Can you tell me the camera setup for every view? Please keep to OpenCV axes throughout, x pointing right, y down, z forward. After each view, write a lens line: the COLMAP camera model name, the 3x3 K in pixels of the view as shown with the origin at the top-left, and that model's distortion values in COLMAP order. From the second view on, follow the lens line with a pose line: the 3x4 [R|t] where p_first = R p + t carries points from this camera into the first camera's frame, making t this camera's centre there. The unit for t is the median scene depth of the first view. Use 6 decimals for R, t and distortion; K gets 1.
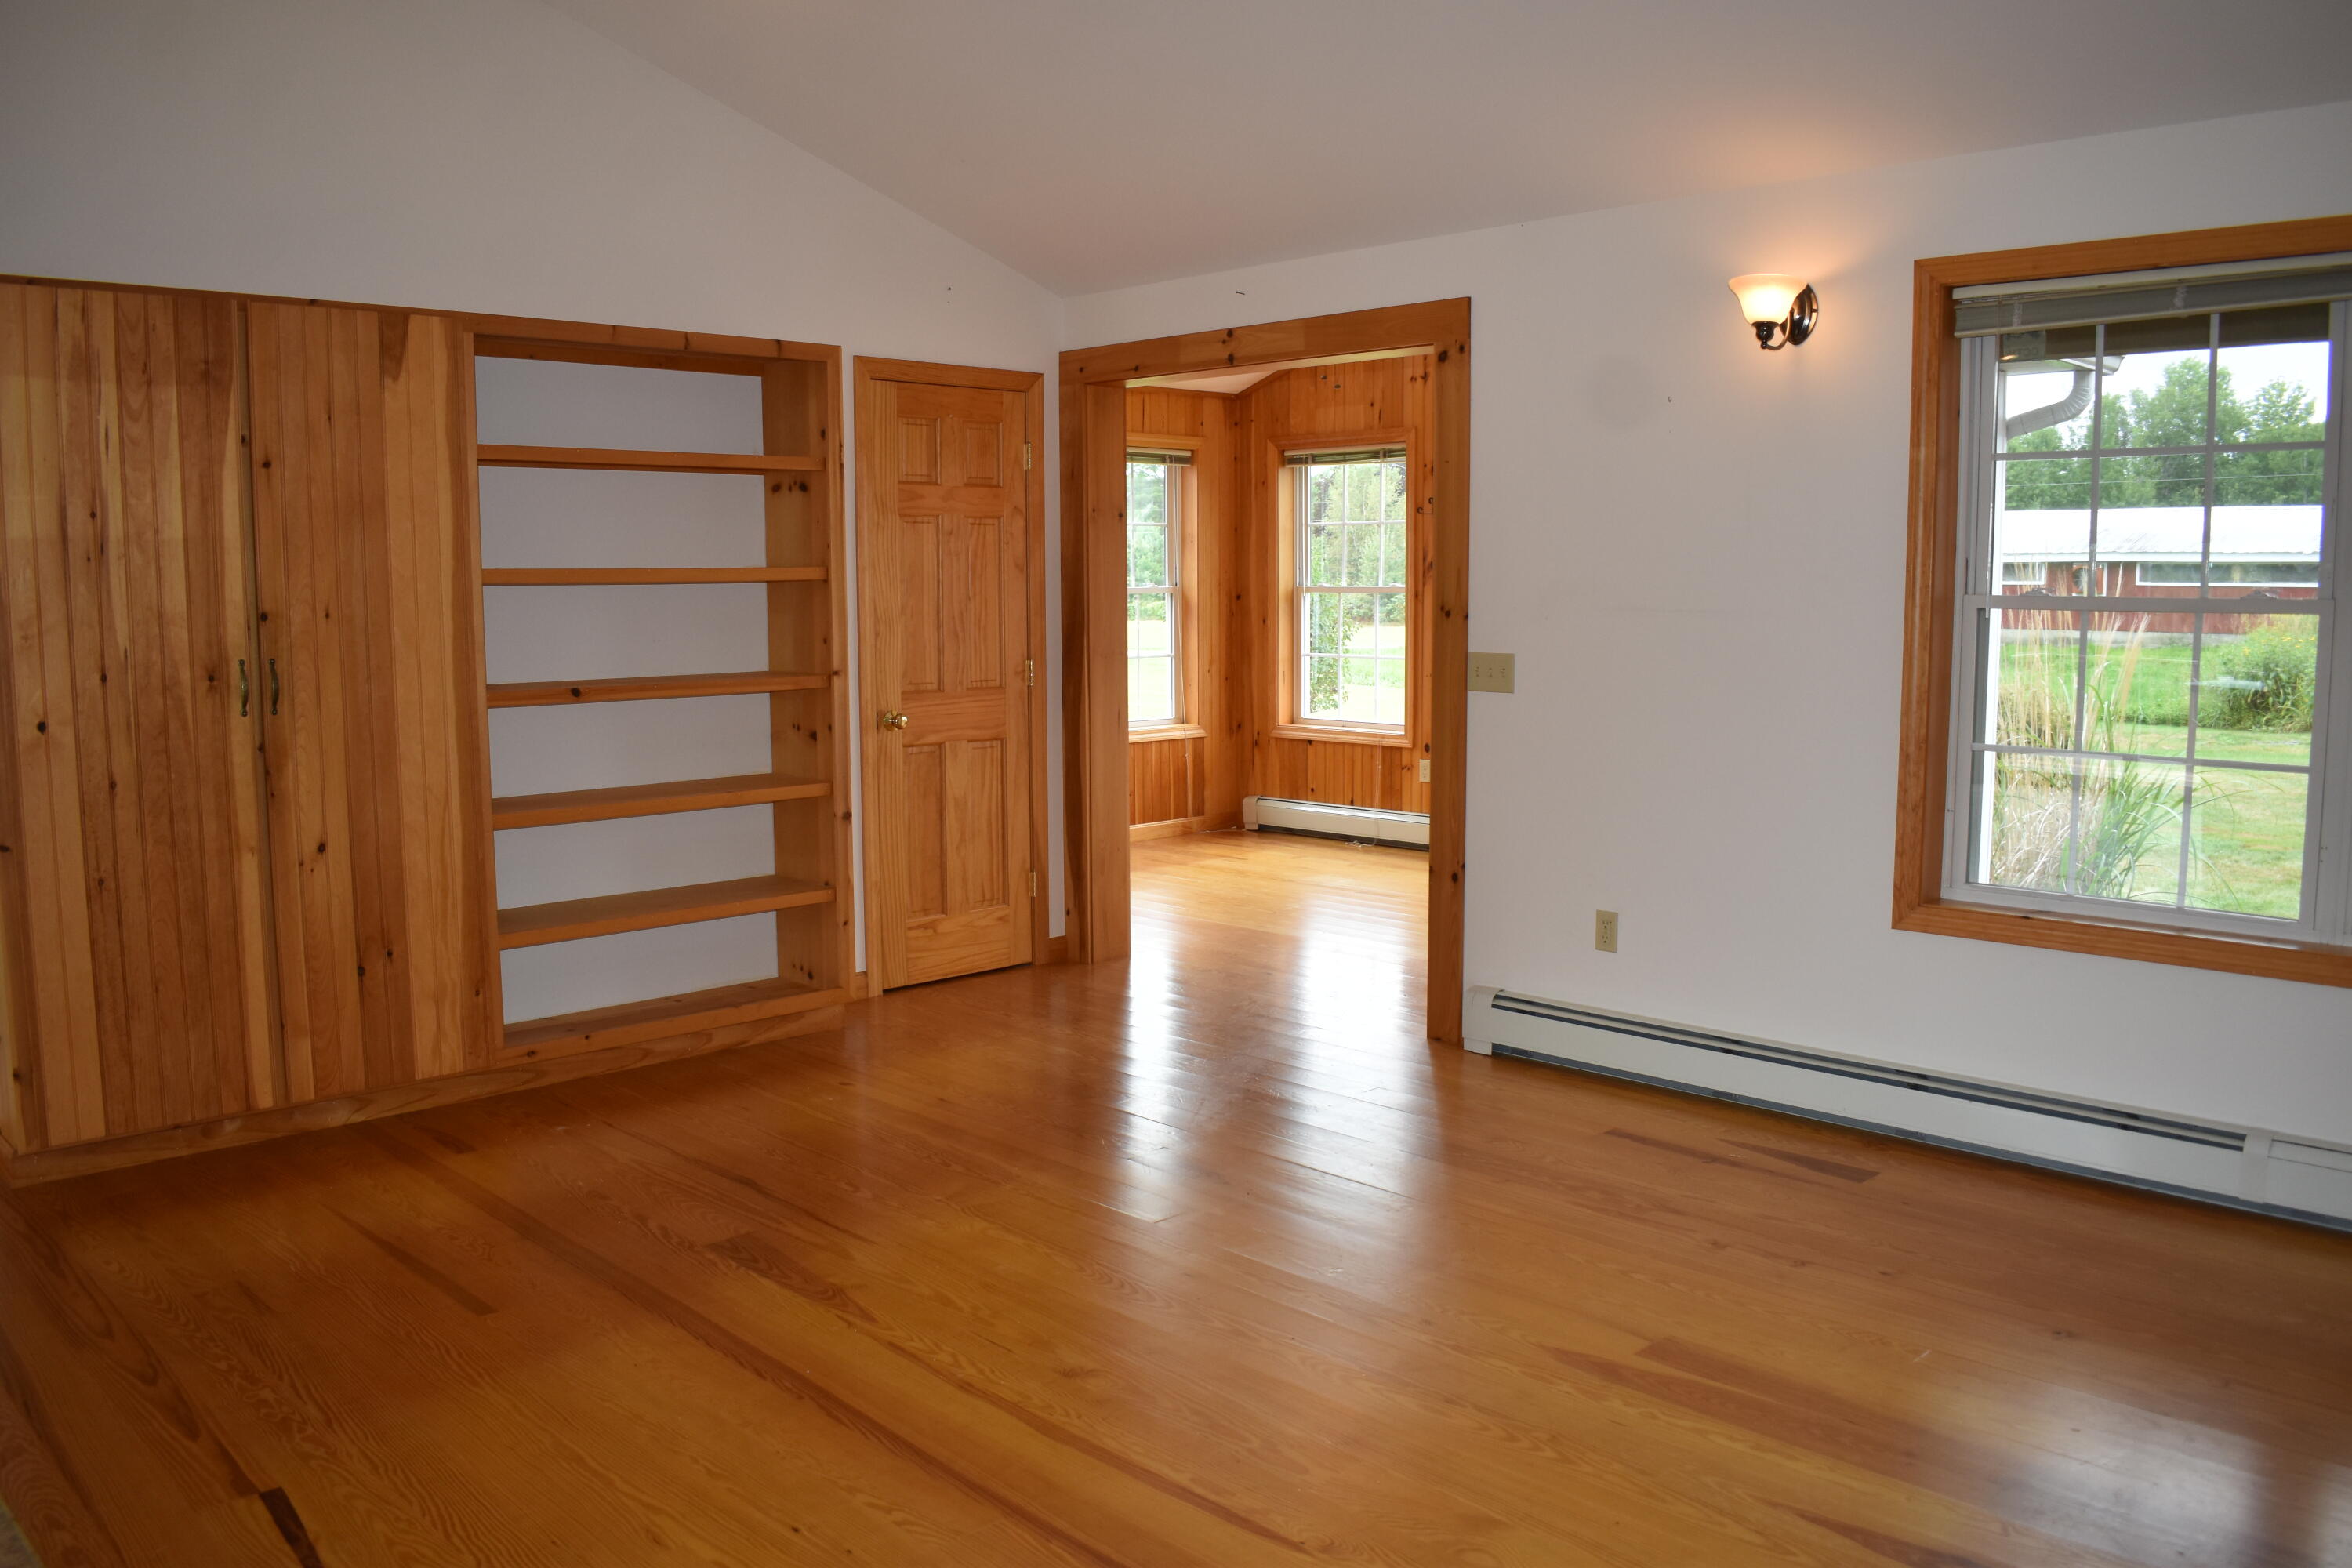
lens RADIAL K [[1841.2, 0, 1176.0], [0, 1841.2, 784.0], [0, 0, 1]] dist [-0.089249, -0.001654]
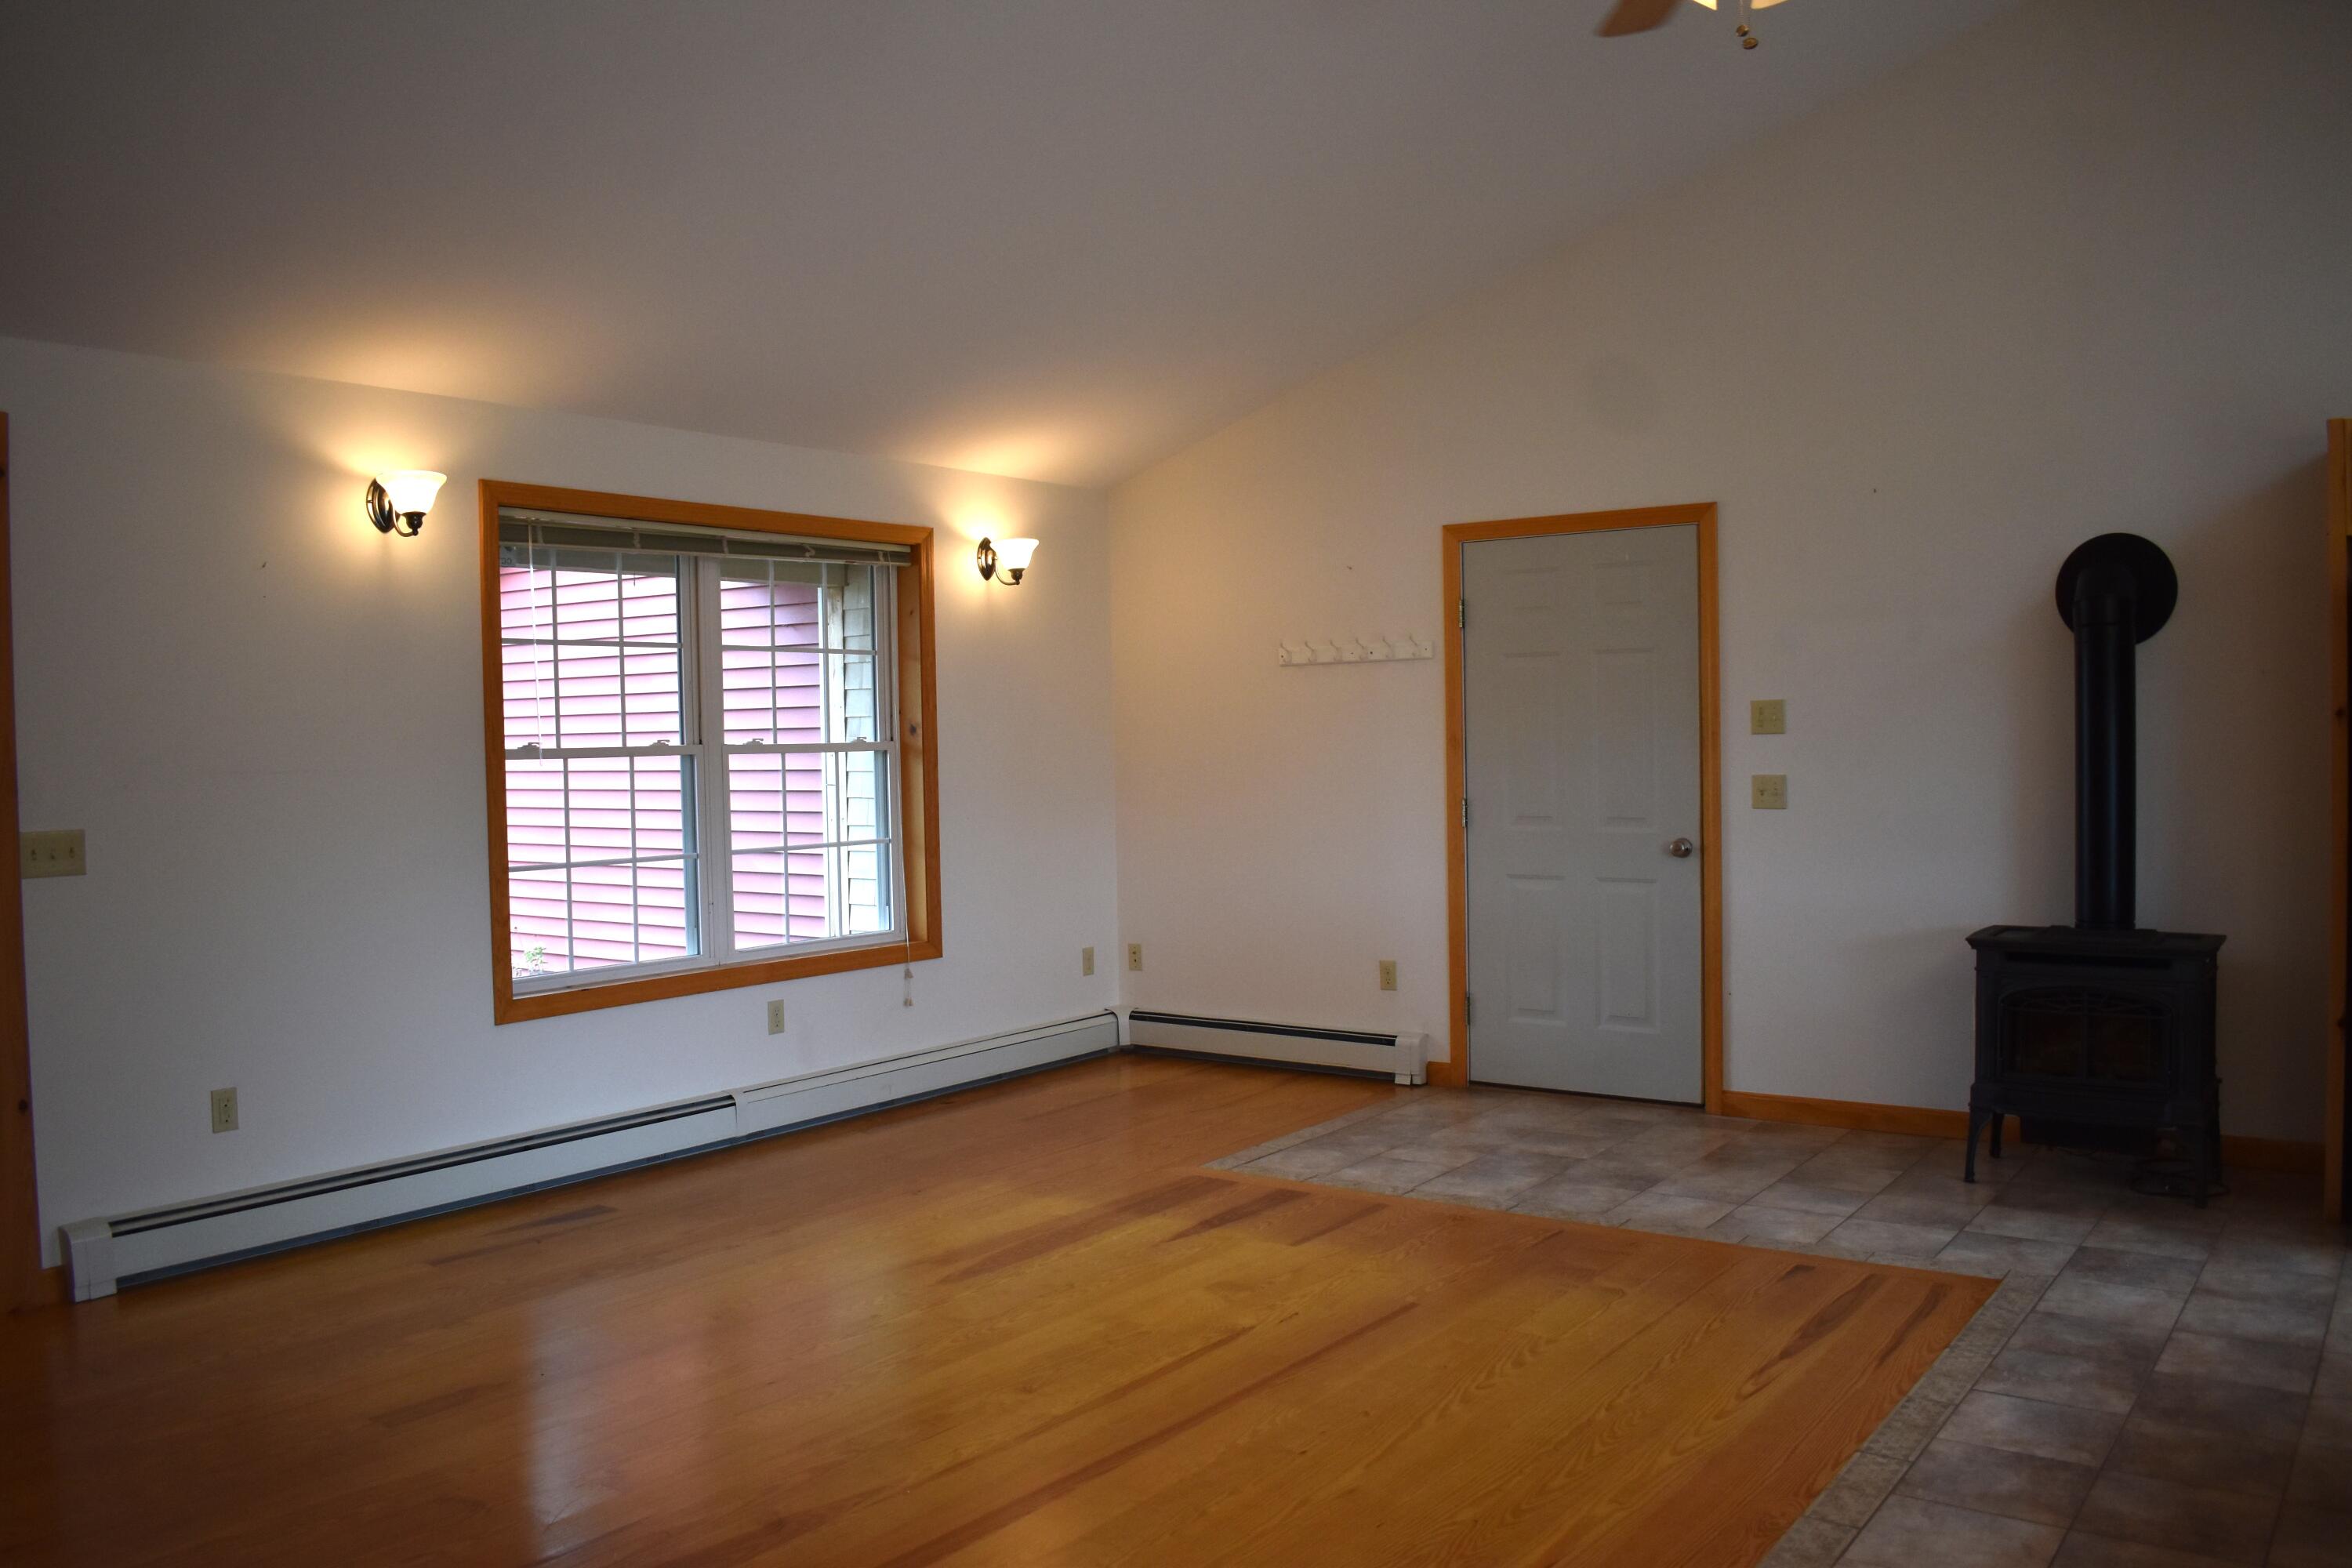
lens RADIAL K [[1817.9, 0, 1176.0], [0, 1817.9, 784.0], [0, 0, 1]] dist [-0.097316, 0.001815]
pose [[-0.155154, -0.018304, 0.987721, -0.853351], [0.132289, 0.990438, 0.039135, -0.066718], [-0.978993, 0.136736, -0.151249, 0.724977]]
